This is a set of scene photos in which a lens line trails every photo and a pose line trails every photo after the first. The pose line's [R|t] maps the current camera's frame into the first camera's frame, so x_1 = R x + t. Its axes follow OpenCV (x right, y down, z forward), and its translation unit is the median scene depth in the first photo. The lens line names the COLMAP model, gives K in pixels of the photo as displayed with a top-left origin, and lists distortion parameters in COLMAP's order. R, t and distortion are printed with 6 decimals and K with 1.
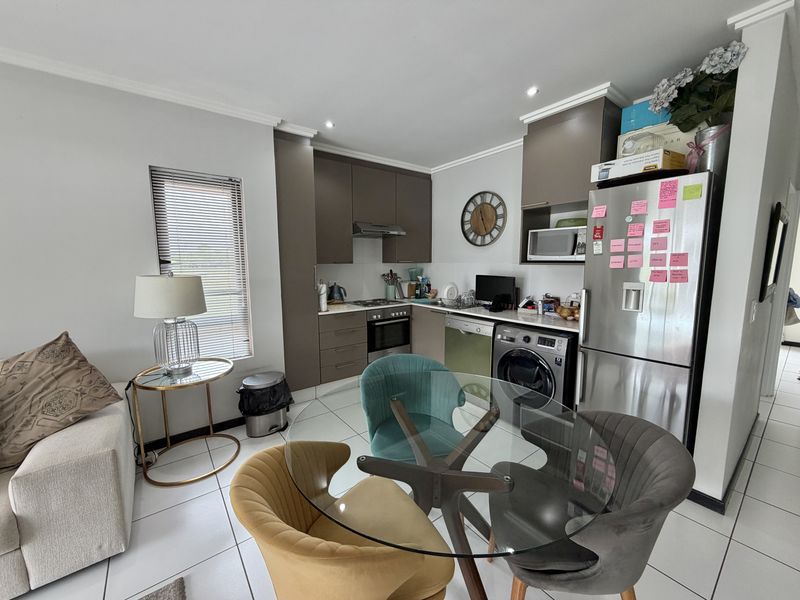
lens RADIAL K [[318.6, 0, 401.3], [0, 318.6, 298.7], [0, 0, 1]] dist [-0.000267, 0.000403]
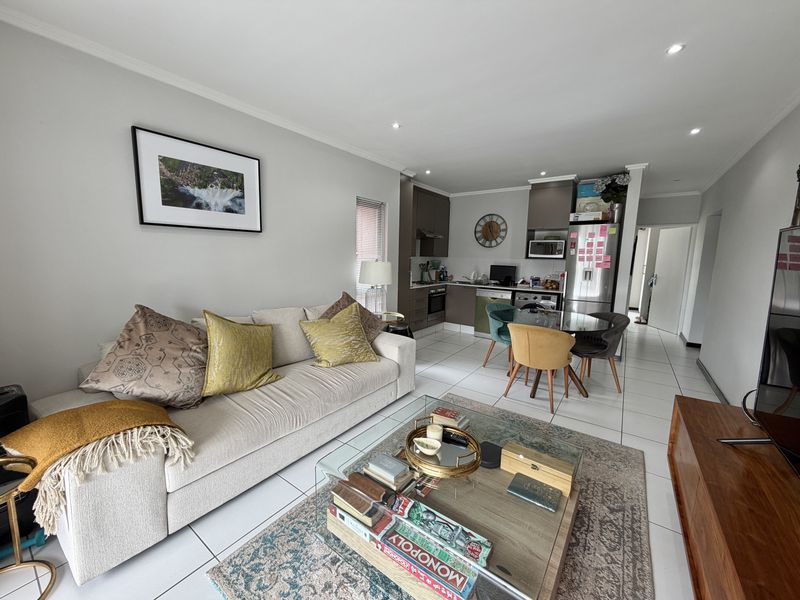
lens RADIAL K [[318.6, 0, 398.1], [0, 318.6, 299.2], [0, 0, 1]] dist [-0.000267, 0.000403]
pose [[0.957558, -0.018251, 0.287661, -0.763312], [0.011562, 0.999622, 0.024935, 0.060602], [-0.288007, -0.020551, 0.957408, -0.488922]]
